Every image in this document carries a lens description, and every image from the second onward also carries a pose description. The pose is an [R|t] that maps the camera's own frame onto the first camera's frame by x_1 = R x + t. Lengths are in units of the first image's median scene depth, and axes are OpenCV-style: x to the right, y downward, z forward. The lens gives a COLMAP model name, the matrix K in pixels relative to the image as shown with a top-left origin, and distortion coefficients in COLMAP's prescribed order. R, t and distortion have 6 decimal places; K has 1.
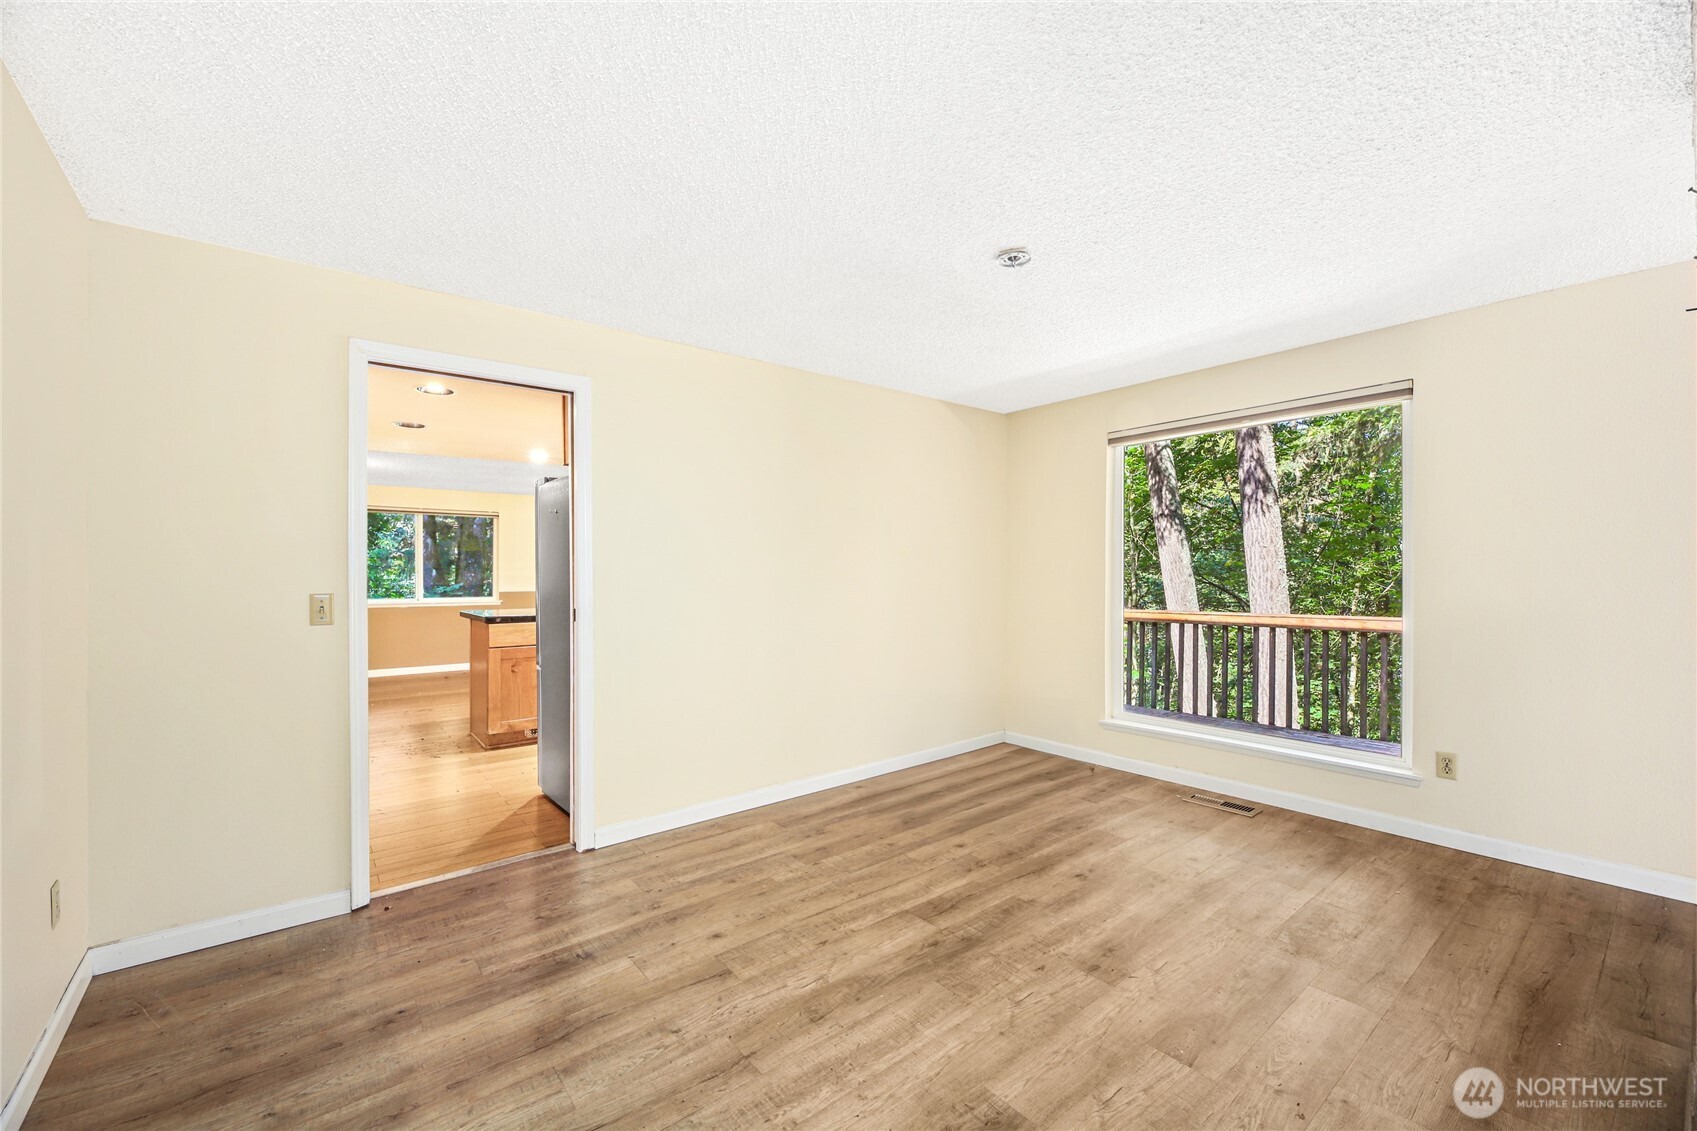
lens RADIAL K [[677.6, 0, 839.6], [0, 677.6, 570.6], [0, 0, 1]] dist [-0.007740, -0.000865]
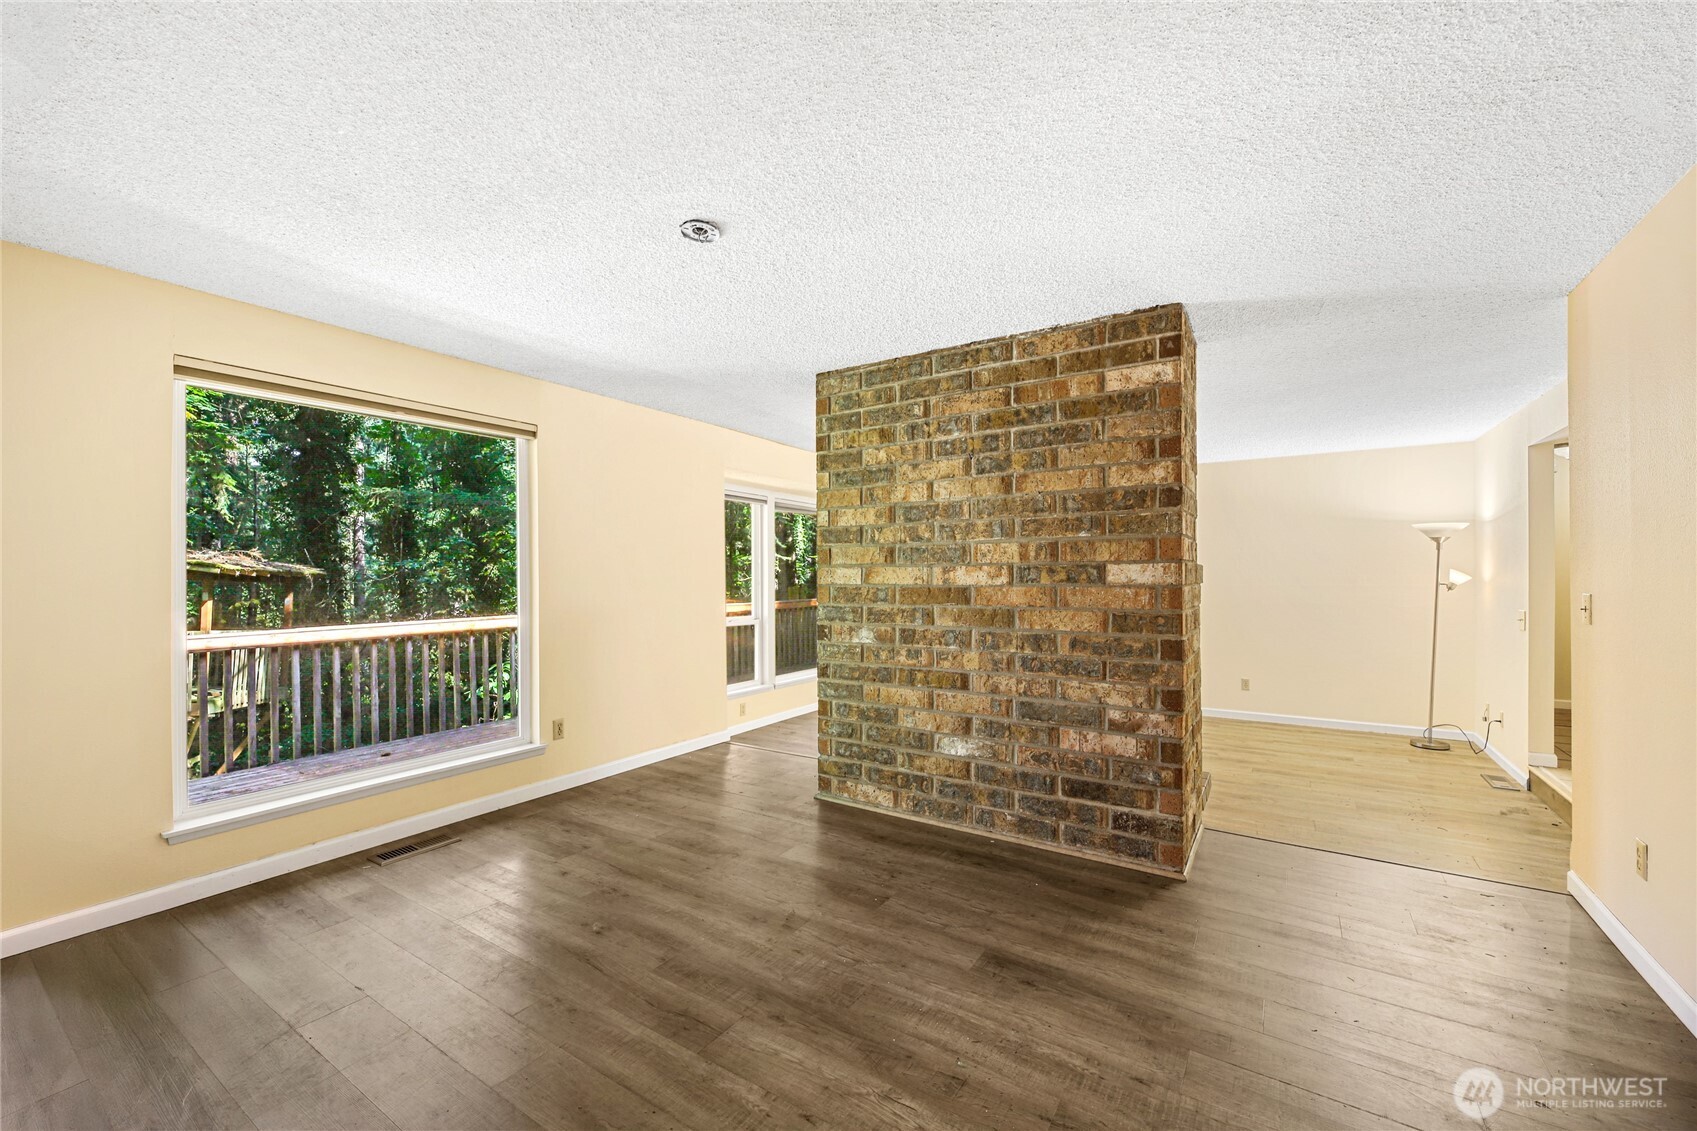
lens RADIAL K [[677.6, 0, 843.4], [0, 677.6, 574.9], [0, 0, 1]] dist [-0.007740, -0.000865]
pose [[-0.317002, 0.007391, 0.948396, -0.598035], [0.002120, 0.999973, -0.007084, 0.000908], [-0.948422, -0.000236, -0.317009, 1.022283]]
